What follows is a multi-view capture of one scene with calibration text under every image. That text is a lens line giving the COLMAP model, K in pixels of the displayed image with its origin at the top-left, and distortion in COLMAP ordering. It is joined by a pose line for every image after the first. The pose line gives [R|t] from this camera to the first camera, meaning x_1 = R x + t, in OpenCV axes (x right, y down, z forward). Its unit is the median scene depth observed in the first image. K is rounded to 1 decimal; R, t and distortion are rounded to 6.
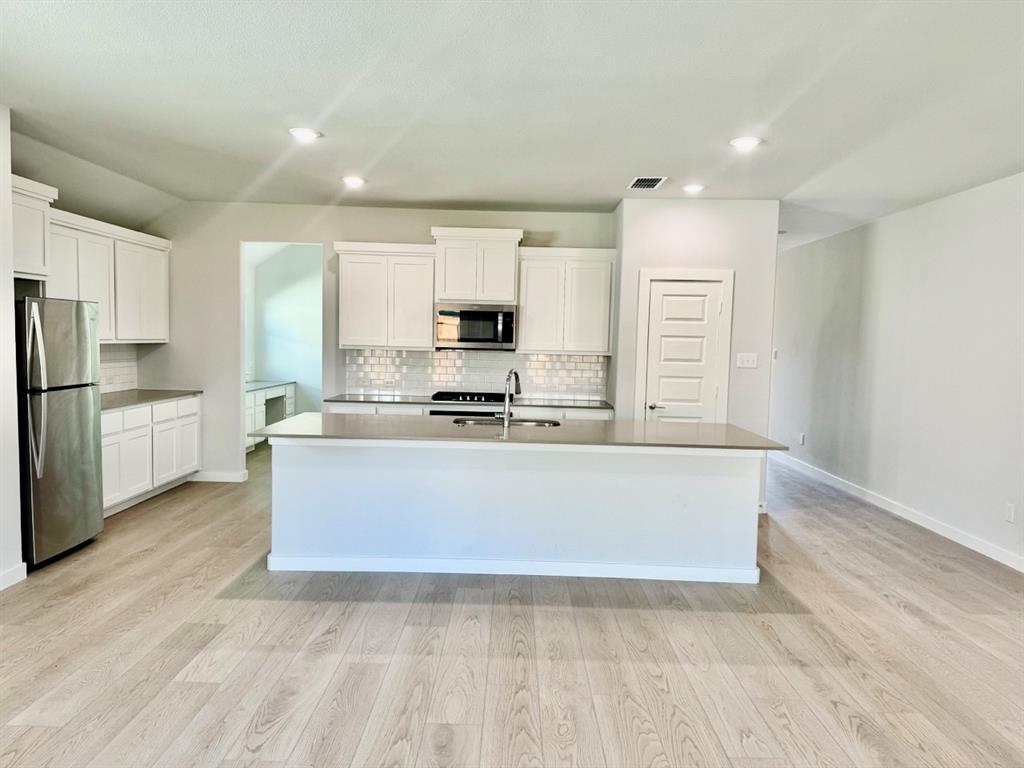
lens RADIAL K [[714.9, 0, 512.0], [0, 714.9, 384.0], [0, 0, 1]] dist [0.073206, -0.100182]
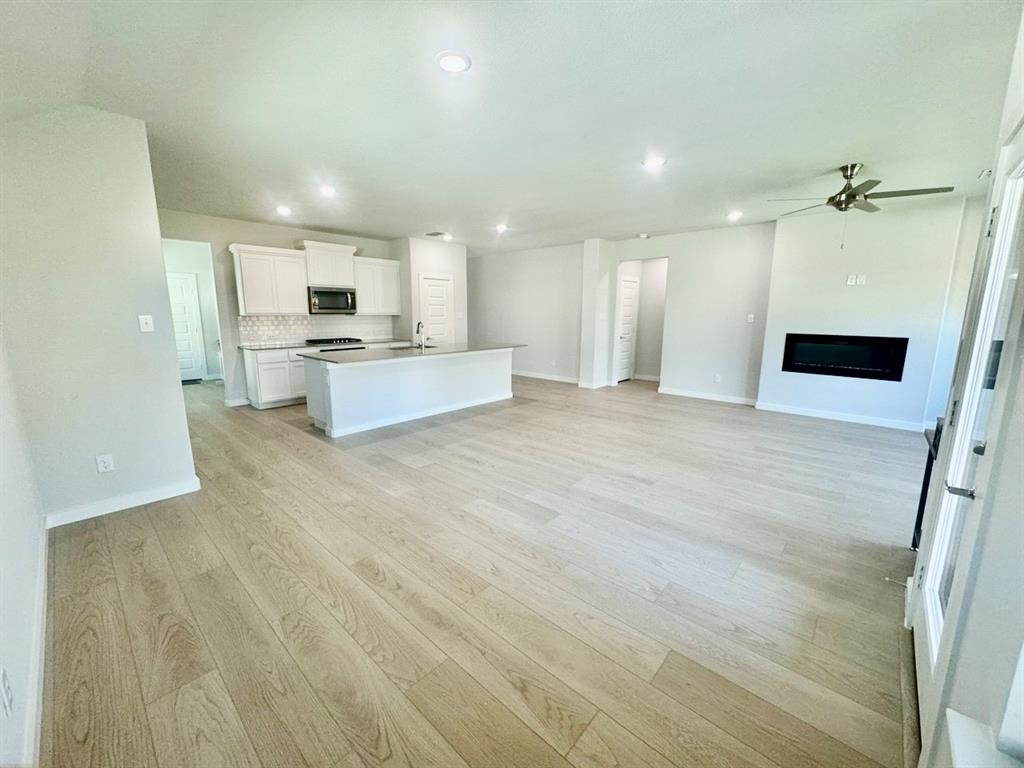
lens RADIAL K [[407.3, 0, 510.7], [0, 407.3, 382.6], [0, 0, 1]] dist [0.000196, 0.000267]
pose [[0.668754, -0.151321, 0.727922, -0.731450], [0.059032, 0.986785, 0.150900, -0.008770], [-0.741136, -0.057944, 0.668849, -0.011839]]
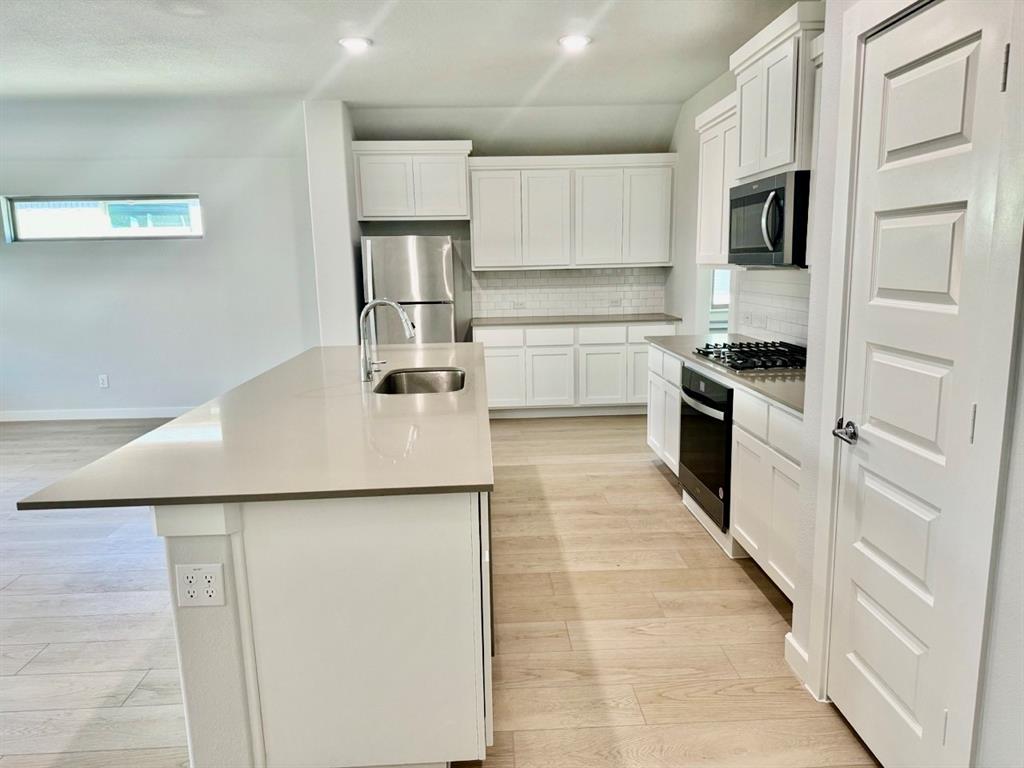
lens RADIAL K [[714.9, 0, 512.0], [0, 714.9, 384.0], [0, 0, 1]] dist [0.073206, -0.100182]
pose [[0.050792, 0.145028, -0.988123, 0.696639], [-0.041812, 0.988841, 0.142985, -0.043652], [0.997834, 0.034053, 0.056289, 1.102907]]
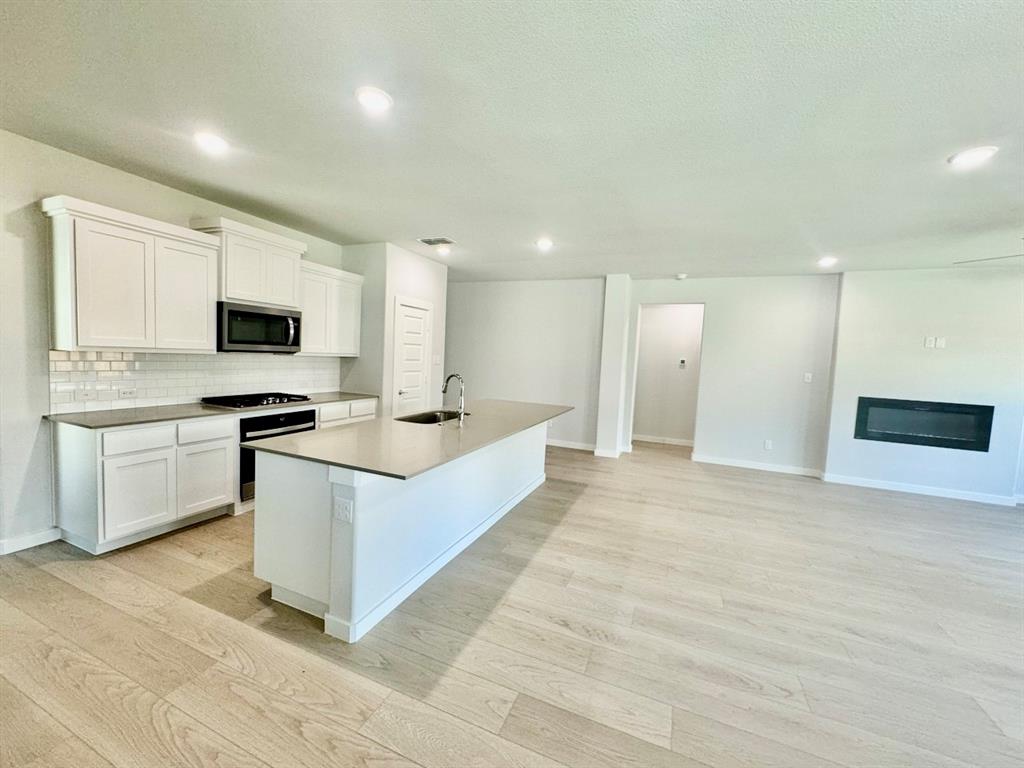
lens RADIAL K [[407.3, 0, 510.7], [0, 407.3, 382.6], [0, 0, 1]] dist [0.000196, 0.000267]
pose [[0.384768, -0.071109, 0.920270, -0.632133], [0.020441, 0.997440, 0.068526, -0.053067], [-0.922787, -0.007555, 0.385236, 0.640281]]
